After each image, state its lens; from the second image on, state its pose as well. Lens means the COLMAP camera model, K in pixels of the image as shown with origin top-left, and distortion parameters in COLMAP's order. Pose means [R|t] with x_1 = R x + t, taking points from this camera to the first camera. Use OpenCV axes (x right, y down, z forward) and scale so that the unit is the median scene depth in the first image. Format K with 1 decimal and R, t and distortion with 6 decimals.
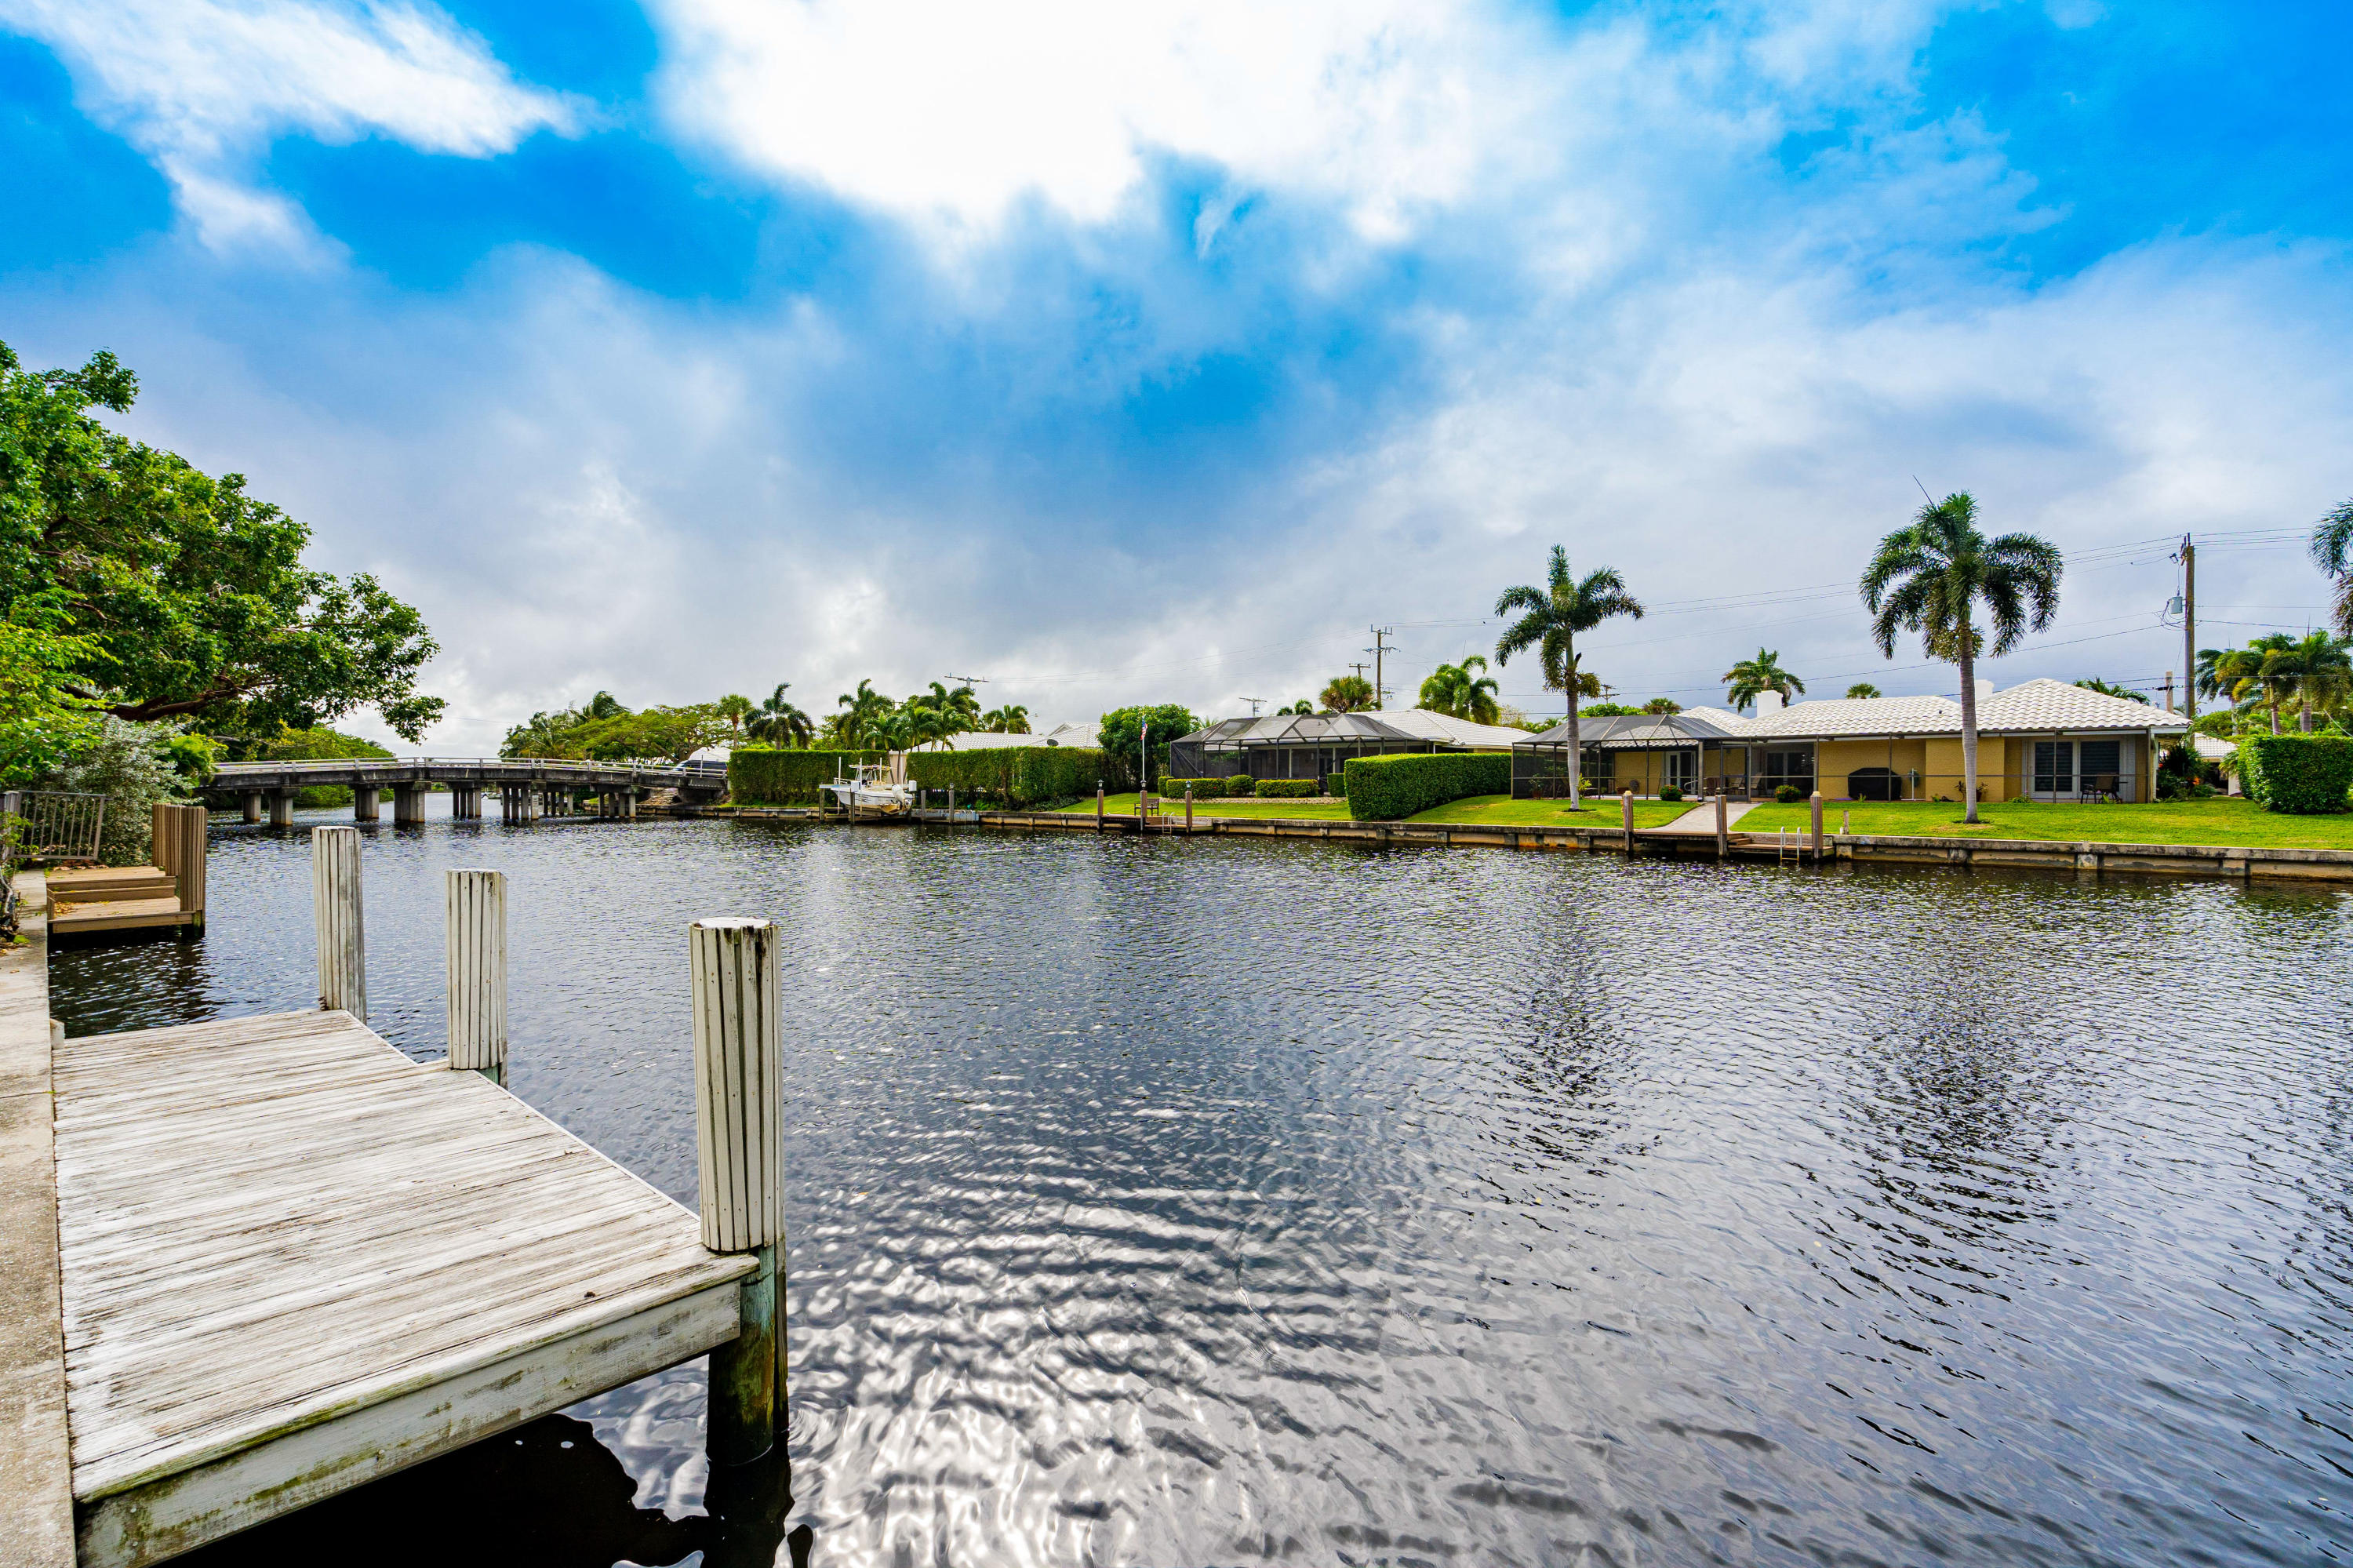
lens RADIAL K [[1072.6, 0, 1134.4], [0, 1072.6, 776.6], [0, 0, 1]] dist [-0.002850, 0.002302]
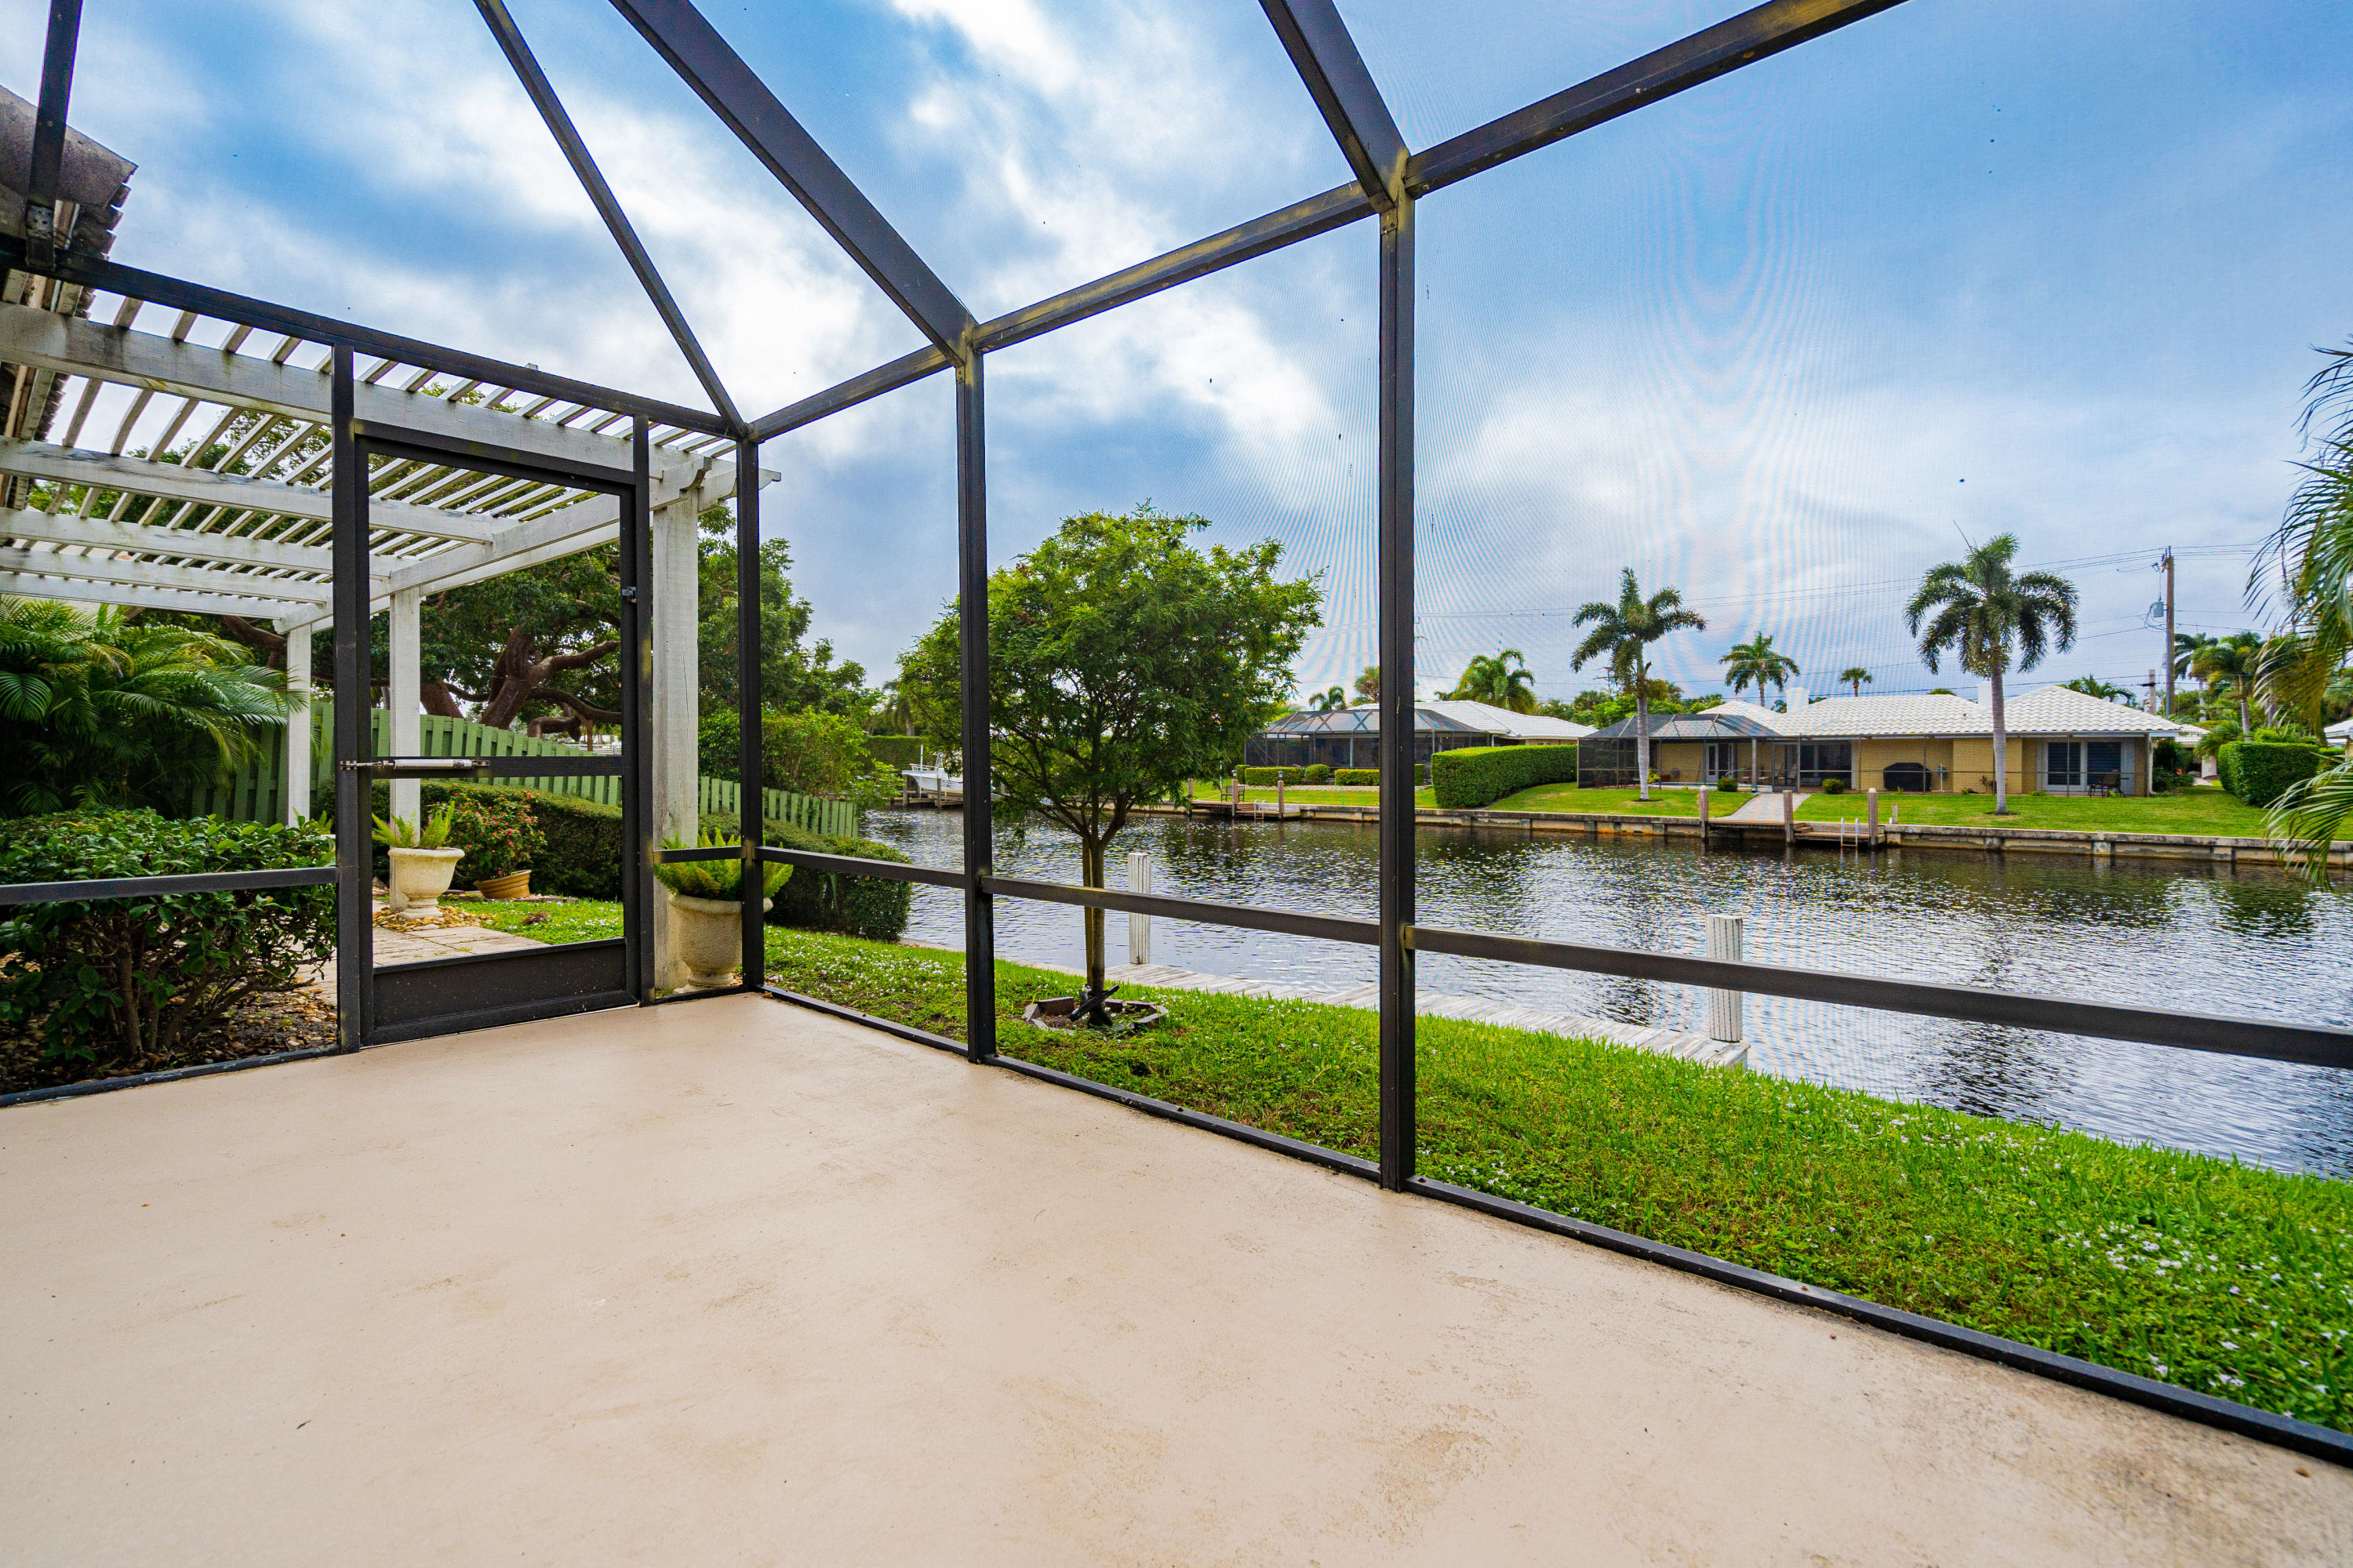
lens RADIAL K [[1072.6, 0, 1133.6], [0, 1072.6, 758.4], [0, 0, 1]] dist [-0.002850, 0.002302]
pose [[0.999826, -0.003169, 0.018402, -0.164053], [0.003026, 0.999965, 0.007820, -0.025393], [-0.018426, -0.007763, 0.999800, -0.137144]]
